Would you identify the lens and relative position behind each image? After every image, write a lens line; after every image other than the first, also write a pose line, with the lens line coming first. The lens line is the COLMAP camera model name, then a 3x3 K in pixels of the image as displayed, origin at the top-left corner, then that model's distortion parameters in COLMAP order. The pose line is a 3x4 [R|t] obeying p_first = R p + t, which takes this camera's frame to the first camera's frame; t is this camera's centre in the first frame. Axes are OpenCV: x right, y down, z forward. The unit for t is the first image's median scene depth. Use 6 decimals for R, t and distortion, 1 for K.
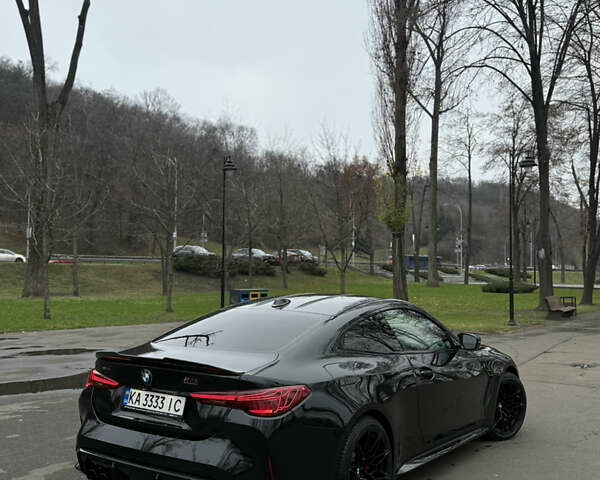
lens RADIAL K [[649.0, 0, 299.0], [0, 649.0, 241.3], [0, 0, 1]] dist [0.110689, 0.000000]
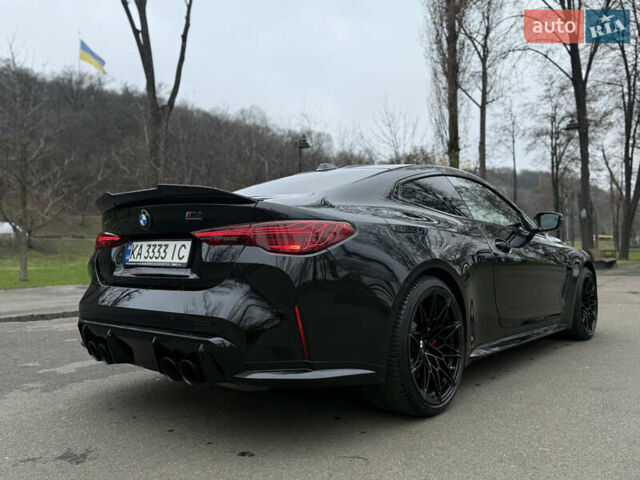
lens RADIAL K [[525.9, 0, 320.4], [0, 525.9, 242.8], [0, 0, 1]] dist [0.076372, -0.100728]
pose [[0.995255, -0.027476, -0.093343, 0.004986], [0.030316, 0.999115, 0.029147, 0.032549], [0.092460, -0.031839, 0.995207, 0.057403]]
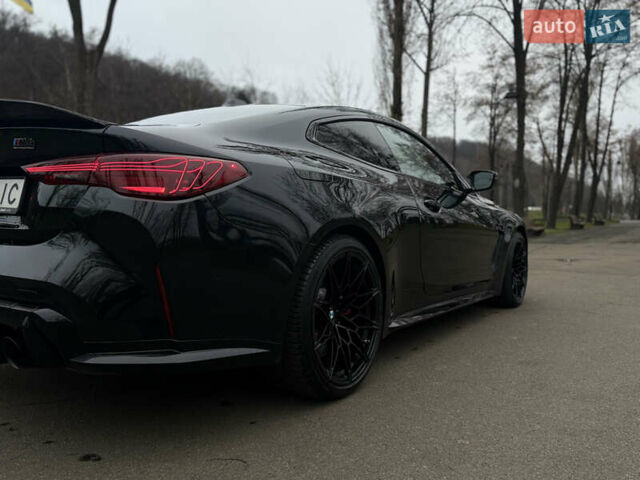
lens RADIAL K [[525.9, 0, 324.4], [0, 525.9, 242.9], [0, 0, 1]] dist [0.076372, -0.100728]
pose [[0.999774, 0.000008, 0.021259, 0.011189], [-0.002132, 0.994999, 0.099859, 0.035357], [-0.021151, -0.099882, 0.994774, 0.075448]]
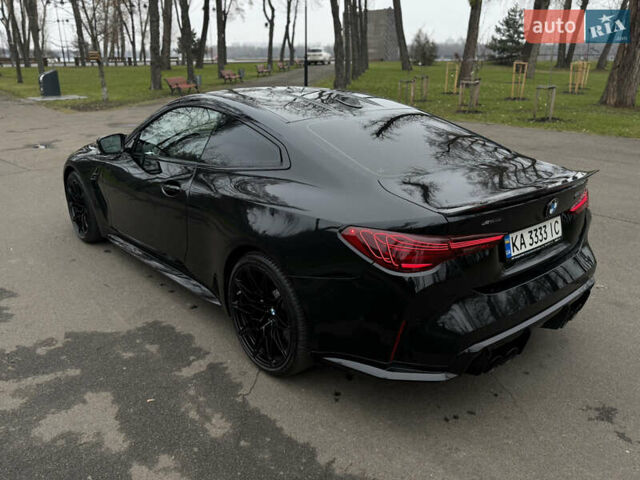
lens RADIAL K [[525.9, 0, 319.0], [0, 525.9, 243.3], [0, 0, 1]] dist [0.076372, -0.100728]
pose [[0.254597, -0.338717, 0.905788, -0.129228], [-0.041584, 0.931952, 0.360189, 0.004693], [-0.966153, -0.129370, 0.223187, 0.164058]]
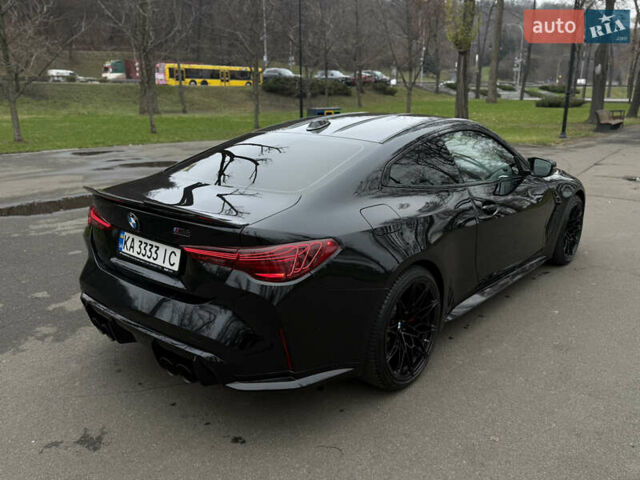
lens RADIAL K [[525.9, 0, 323.8], [0, 525.9, 242.1], [0, 0, 1]] dist [0.076372, -0.100728]
pose [[0.995740, 0.015667, -0.090867, 0.008271], [0.014031, 0.948237, 0.317254, 0.004208], [0.091134, -0.317177, 0.943977, 0.059423]]
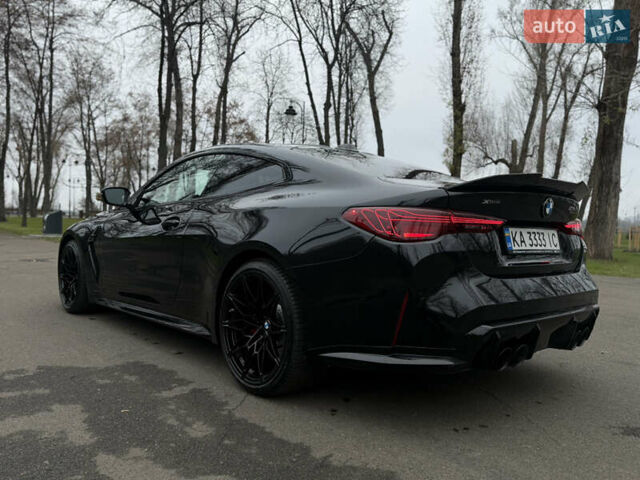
lens RADIAL K [[525.9, 0, 318.7], [0, 525.9, 240.0], [0, 0, 1]] dist [0.076372, -0.100728]
pose [[0.240764, -0.037981, 0.969840, -0.134573], [-0.073571, 0.995645, 0.057255, 0.033492], [-0.967791, -0.085137, 0.236921, 0.162894]]
